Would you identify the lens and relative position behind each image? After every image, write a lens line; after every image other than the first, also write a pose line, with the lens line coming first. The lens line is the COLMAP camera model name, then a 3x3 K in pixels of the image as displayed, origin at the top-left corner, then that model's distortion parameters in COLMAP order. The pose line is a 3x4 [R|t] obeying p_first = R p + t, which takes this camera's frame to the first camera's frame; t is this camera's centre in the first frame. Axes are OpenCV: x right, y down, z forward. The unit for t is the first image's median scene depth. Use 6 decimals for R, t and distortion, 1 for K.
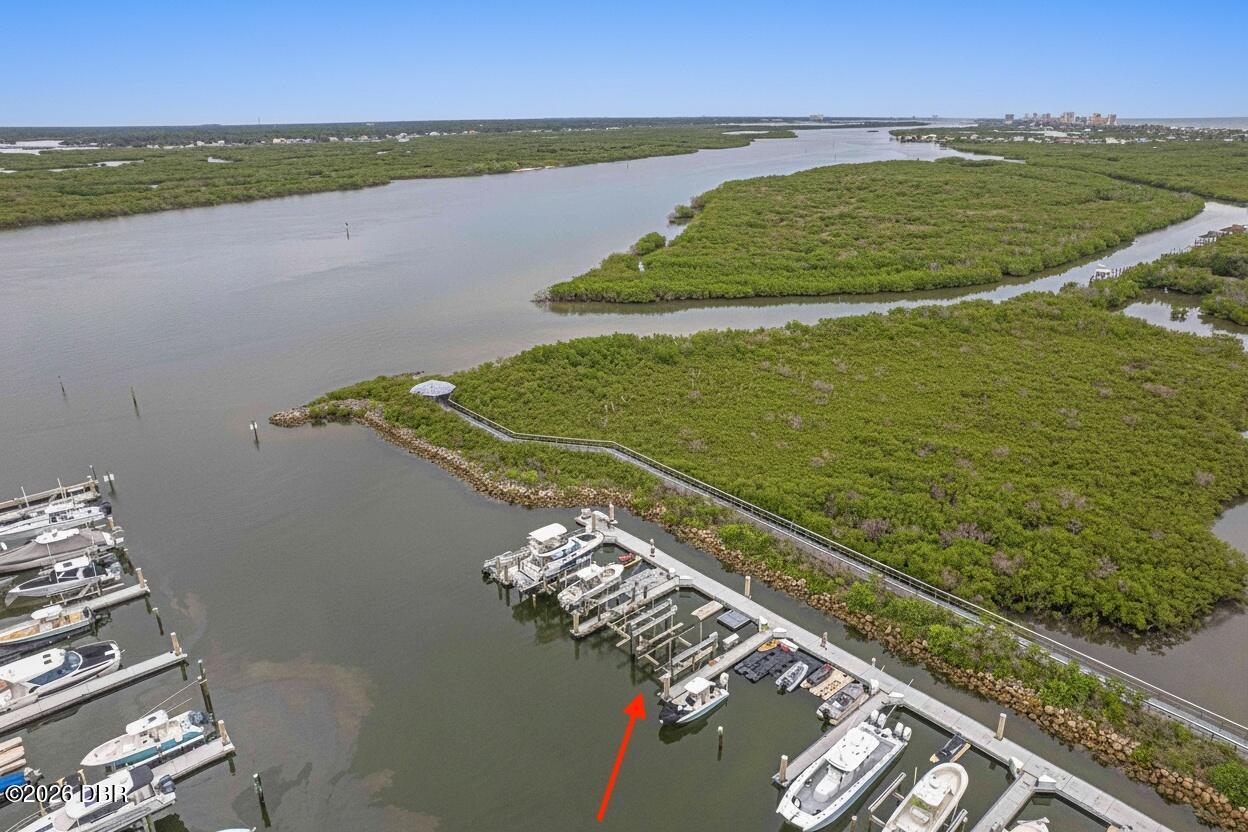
lens RADIAL K [[797.5, 0, 624.0], [0, 797.5, 416.0], [0, 0, 1]] dist [-0.076513, 0.067482]
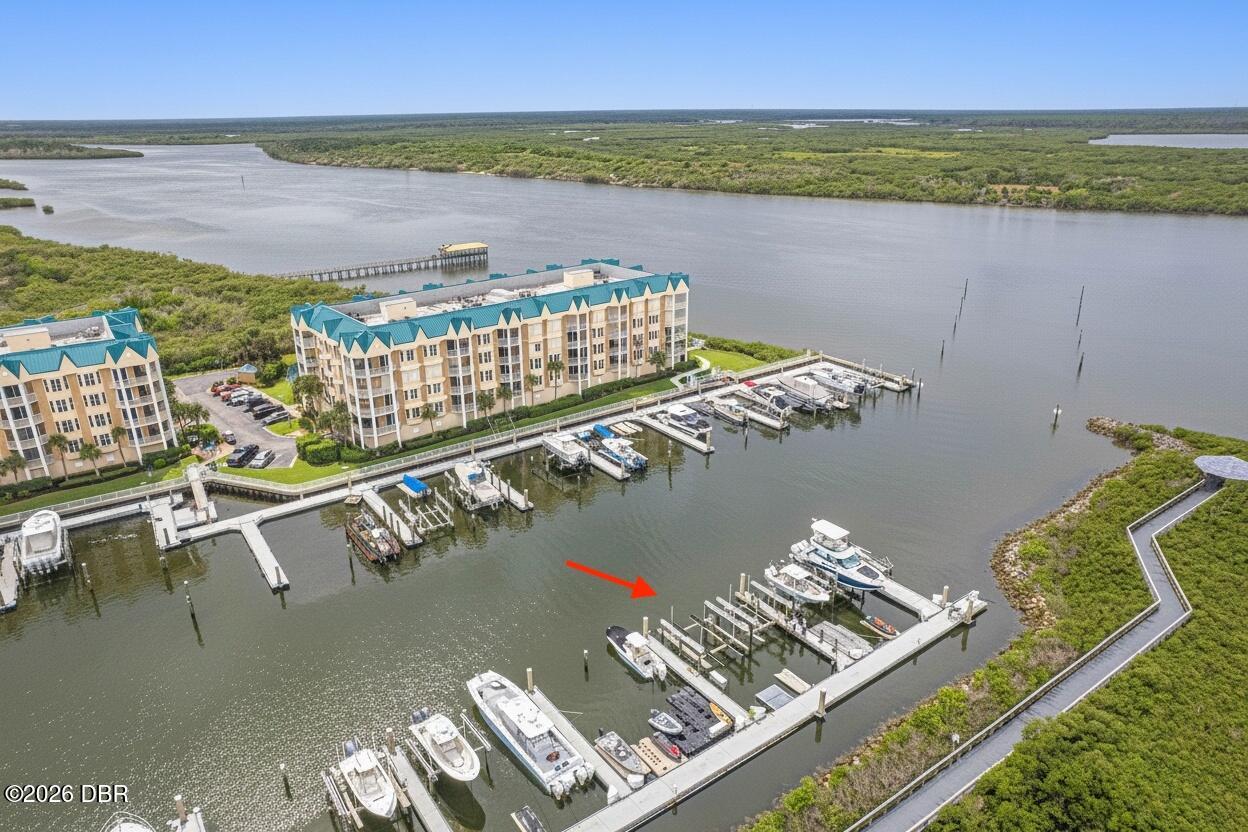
lens RADIAL K [[797.5, 0, 624.0], [0, 797.5, 416.0], [0, 0, 1]] dist [-0.076513, 0.067482]
pose [[-0.106424, 0.362685, -0.925815, 0.864318], [-0.337734, 0.862561, 0.376728, -0.284371], [0.935206, 0.352772, 0.030694, 0.736631]]
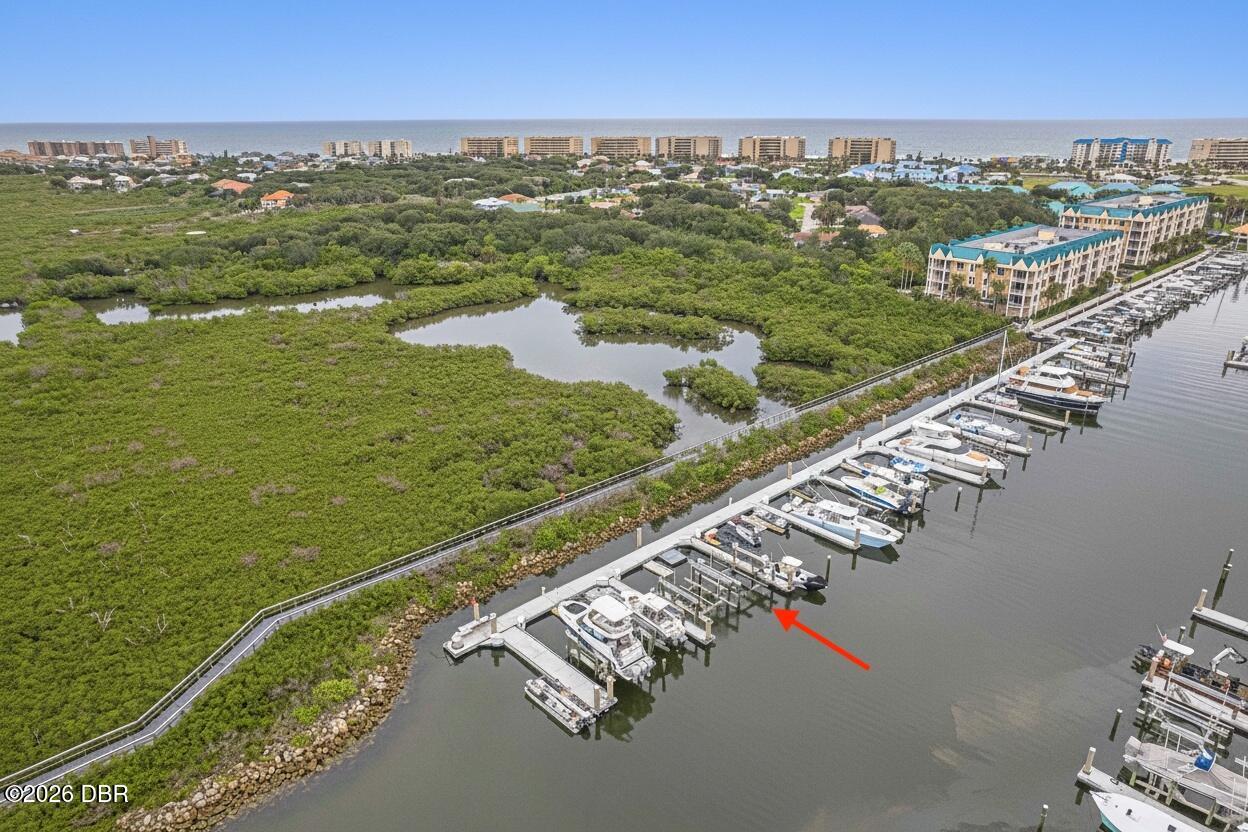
lens RADIAL K [[797.5, 0, 624.0], [0, 797.5, 416.0], [0, 0, 1]] dist [-0.076513, 0.067482]
pose [[-0.016837, -0.349472, 0.936795, -0.879884], [0.364520, 0.870299, 0.331218, -0.329099], [-0.931043, 0.347057, 0.112736, 0.895243]]
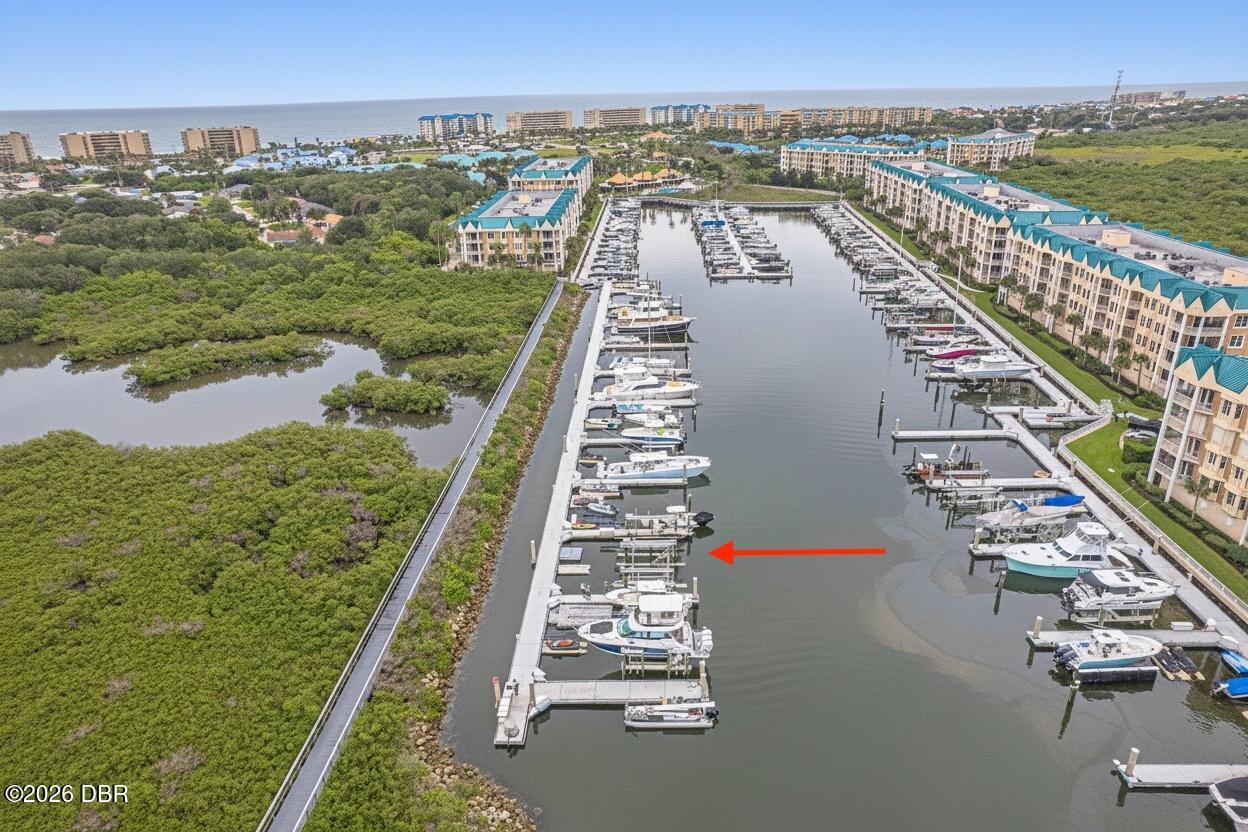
lens RADIAL K [[797.5, 0, 624.0], [0, 797.5, 416.0], [0, 0, 1]] dist [-0.076513, 0.067482]
pose [[-0.732602, -0.240024, 0.636932, -0.592587], [0.268590, 0.757882, 0.594537, -0.542542], [-0.625422, 0.606633, -0.490758, 1.424300]]
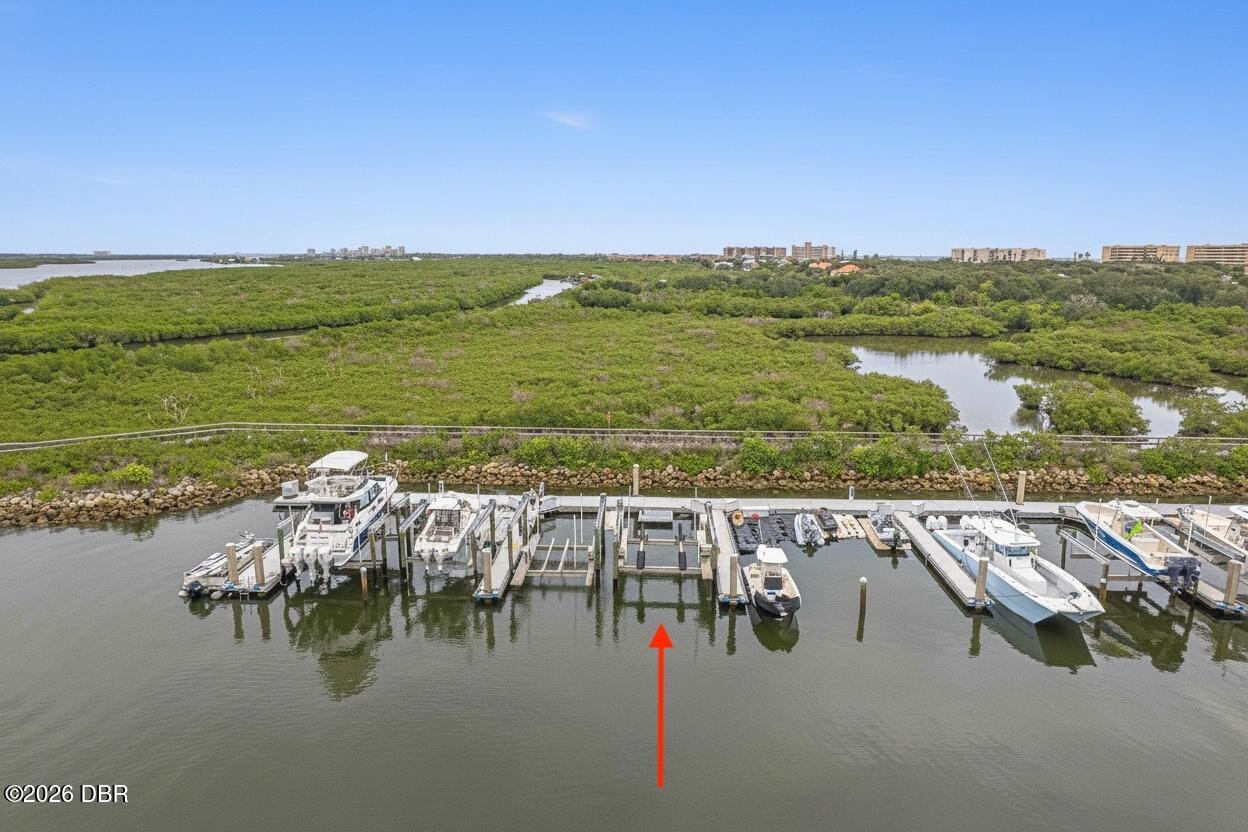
lens RADIAL K [[797.5, 0, 624.0], [0, 797.5, 416.0], [0, 0, 1]] dist [-0.076513, 0.067482]
pose [[0.689866, -0.138896, 0.710488, -0.359028], [0.247615, 0.967500, -0.051288, 0.209613], [-0.680273, 0.211309, 0.701838, 0.542511]]
